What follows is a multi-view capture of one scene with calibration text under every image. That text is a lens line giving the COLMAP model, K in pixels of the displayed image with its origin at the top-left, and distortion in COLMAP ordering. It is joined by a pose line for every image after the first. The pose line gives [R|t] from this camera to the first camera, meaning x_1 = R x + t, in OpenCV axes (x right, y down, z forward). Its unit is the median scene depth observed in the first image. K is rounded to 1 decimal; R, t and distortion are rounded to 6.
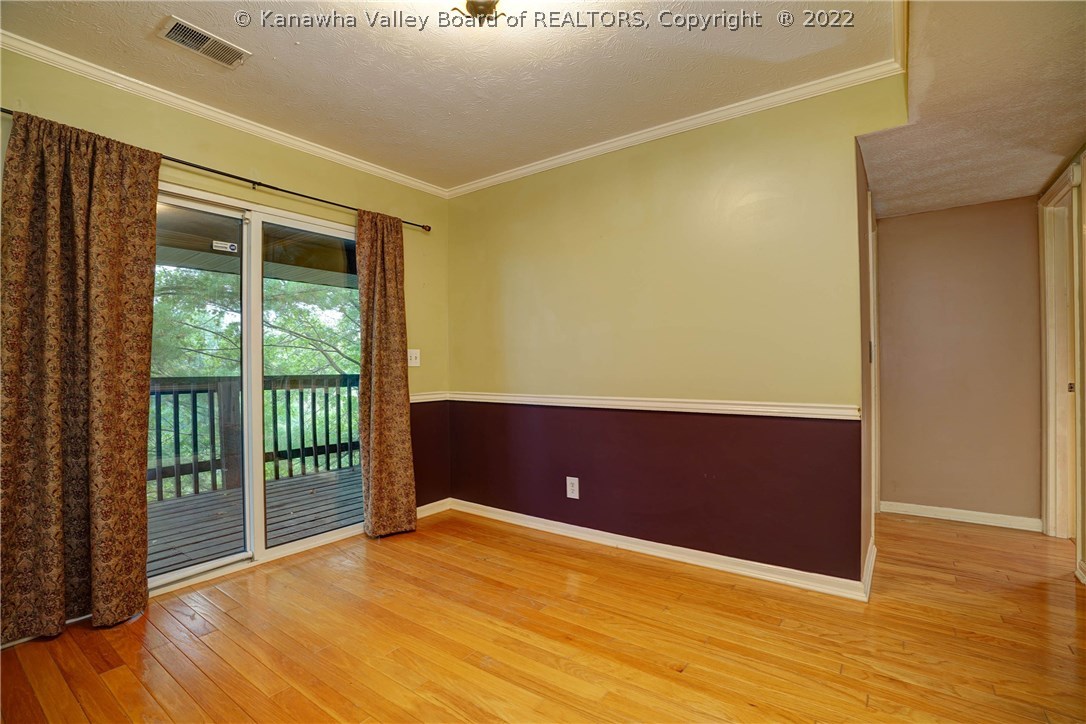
lens RADIAL K [[494.5, 0, 548.9], [0, 494.5, 361.1], [0, 0, 1]] dist [-0.075906, 0.025119]
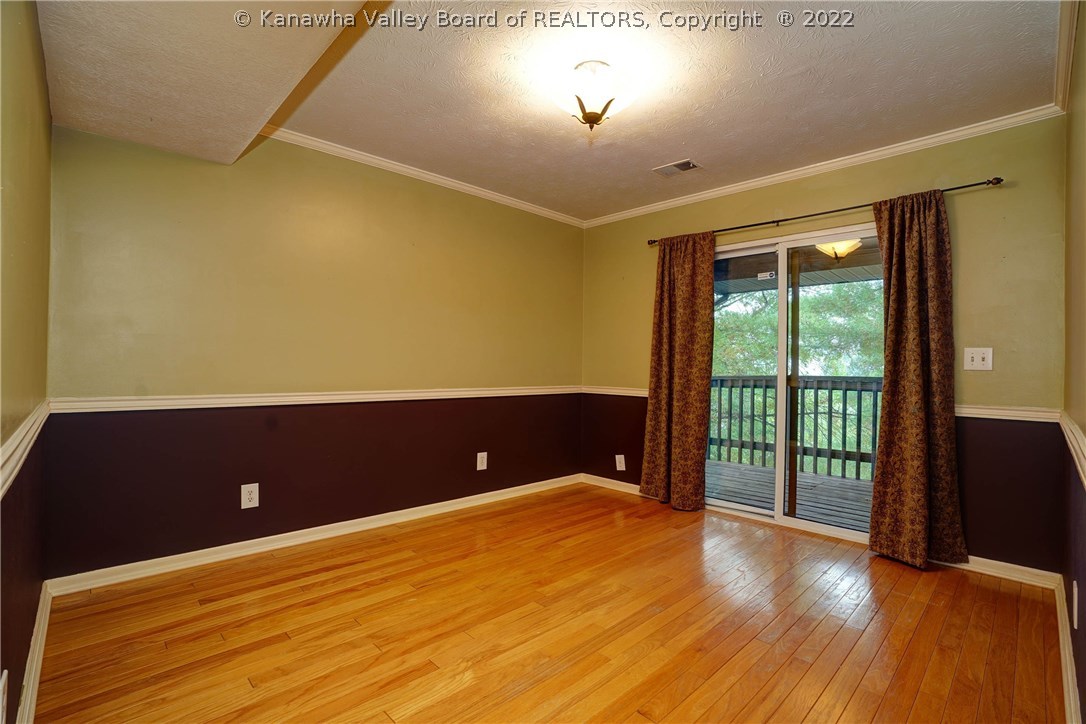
lens RADIAL K [[494.5, 0, 548.9], [0, 494.5, 361.1], [0, 0, 1]] dist [-0.075906, 0.025119]
pose [[-0.173461, -0.003869, -0.984833, 0.697492], [-0.007609, 0.999968, -0.002588, 0.004759], [0.984811, 0.007044, -0.173484, 0.588928]]
